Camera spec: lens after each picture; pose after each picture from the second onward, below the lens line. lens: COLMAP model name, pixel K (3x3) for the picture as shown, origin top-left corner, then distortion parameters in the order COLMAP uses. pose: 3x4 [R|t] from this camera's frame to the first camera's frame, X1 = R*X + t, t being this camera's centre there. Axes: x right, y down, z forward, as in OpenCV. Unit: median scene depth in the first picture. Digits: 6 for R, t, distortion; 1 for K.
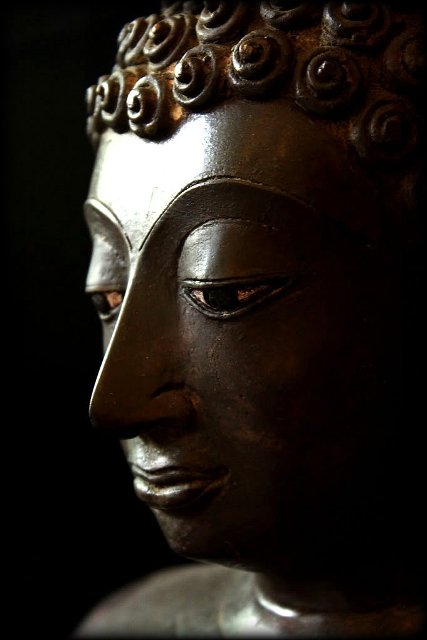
lens RADIAL K [[1501.5, 0, 213.5], [0, 1501.5, 320.0], [0, 0, 1]] dist [0.058391, 0.399873]
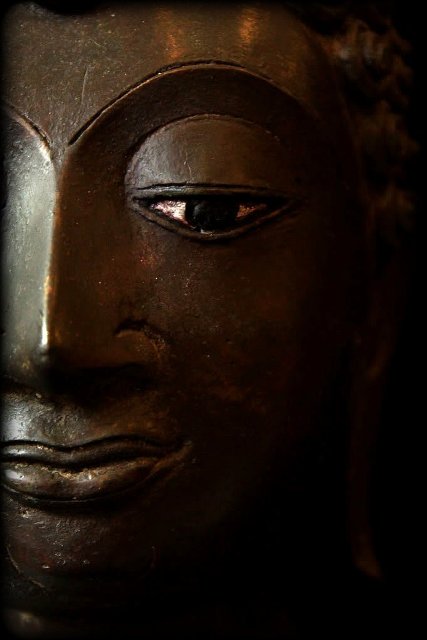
lens RADIAL K [[1501.5, 0, 213.5], [0, 1501.5, 320.0], [0, 0, 1]] dist [0.058391, 0.399873]
pose [[0.638625, 0.143867, 0.755950, -0.563276], [0.018607, 0.979194, -0.202072, 0.193189], [-0.769293, 0.143114, 0.622661, 0.512640]]
